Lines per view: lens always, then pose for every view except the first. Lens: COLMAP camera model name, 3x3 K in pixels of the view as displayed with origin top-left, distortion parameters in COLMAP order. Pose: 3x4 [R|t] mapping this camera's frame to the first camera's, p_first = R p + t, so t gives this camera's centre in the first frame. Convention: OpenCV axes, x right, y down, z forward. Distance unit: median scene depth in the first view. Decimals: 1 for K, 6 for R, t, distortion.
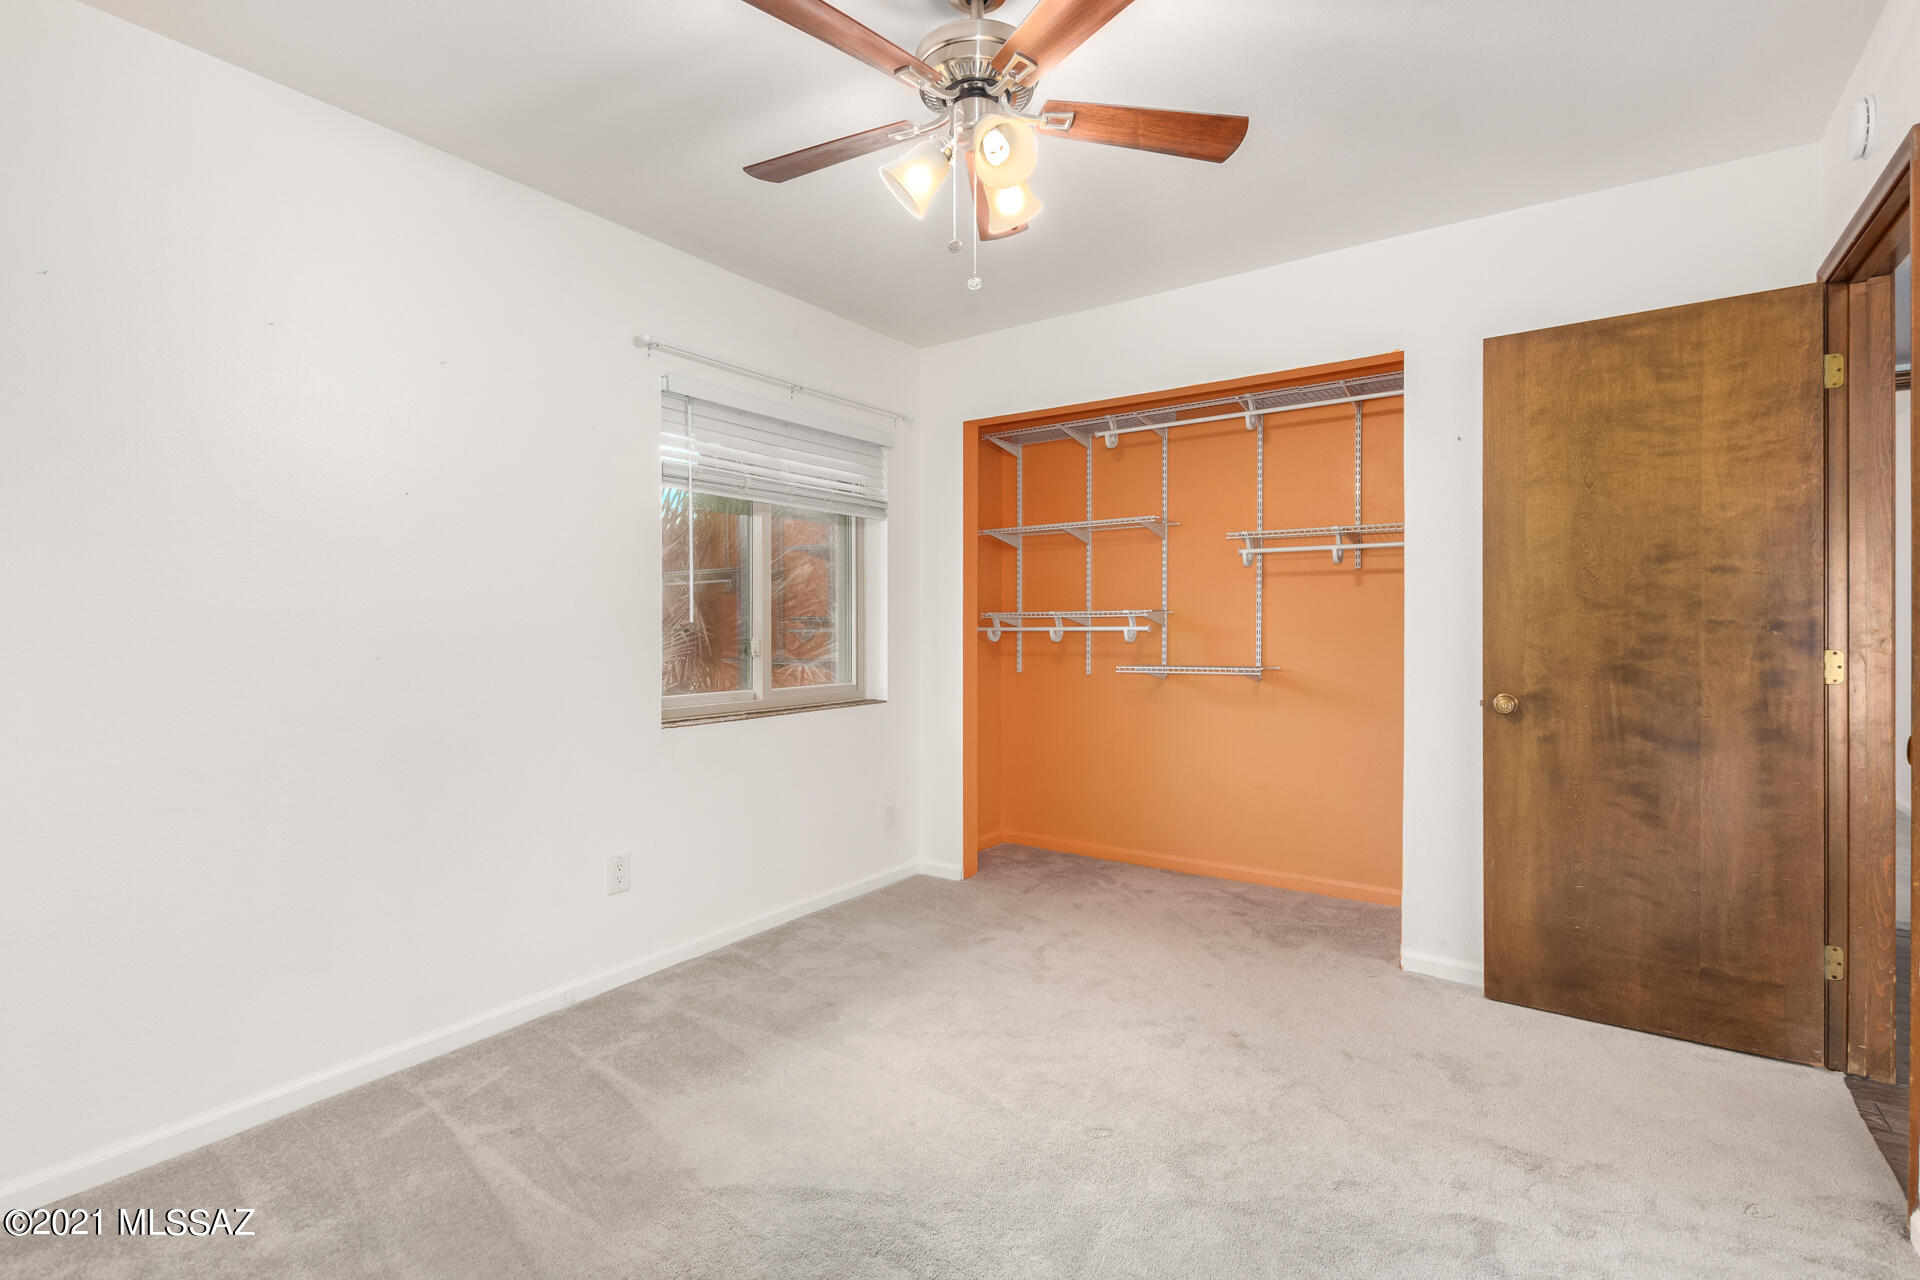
lens RADIAL K [[884.6, 0, 955.1], [0, 884.6, 634.2], [0, 0, 1]] dist [0.000165, 0.000196]
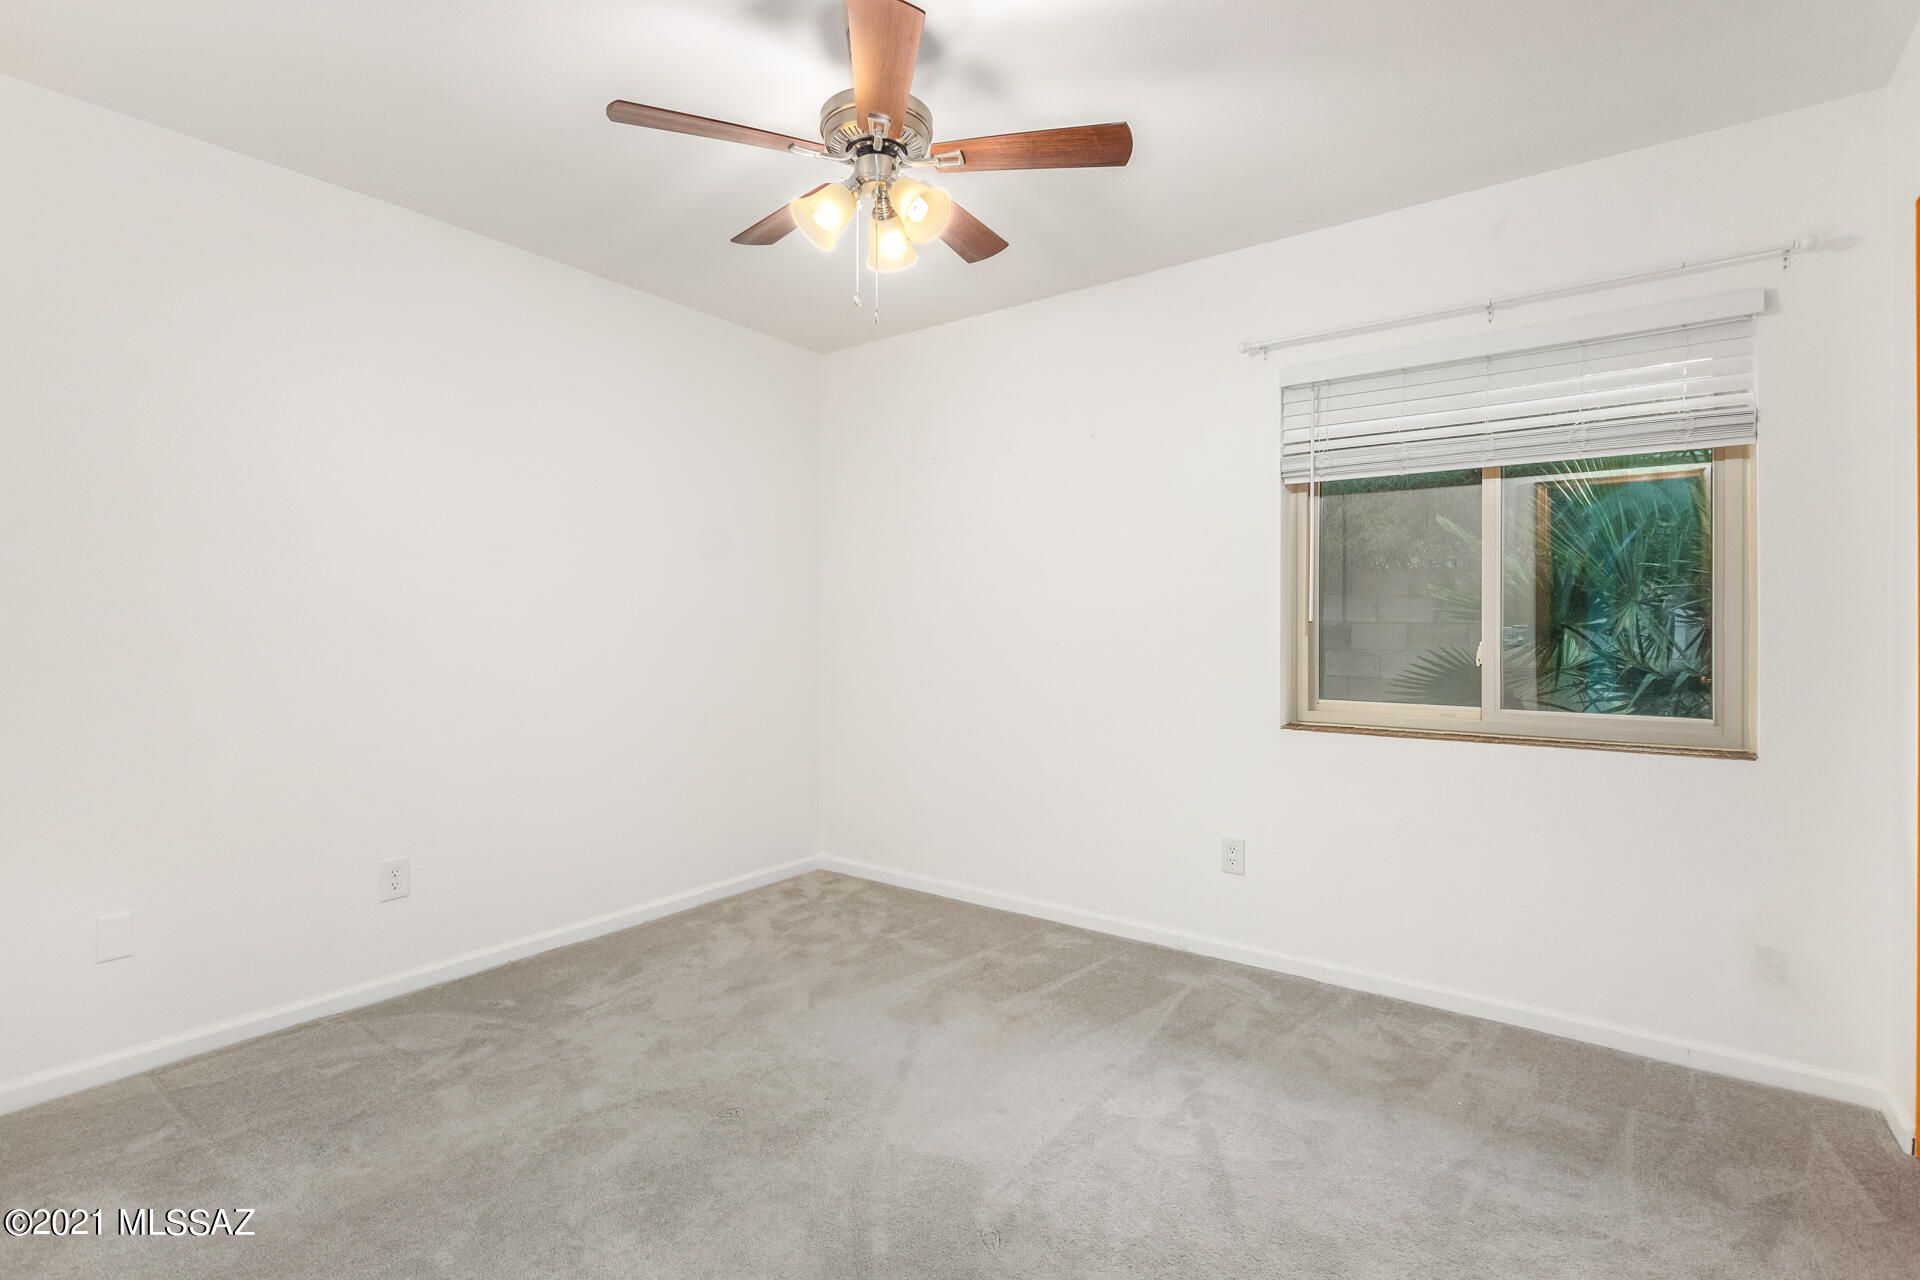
lens RADIAL K [[884.6, 0, 955.1], [0, 884.6, 634.2], [0, 0, 1]] dist [0.000165, 0.000196]
pose [[-0.027360, 0.007531, -0.999597, 0.665136], [-0.012313, 0.999893, 0.007870, -0.002428], [0.999550, 0.012523, -0.027264, 0.658103]]
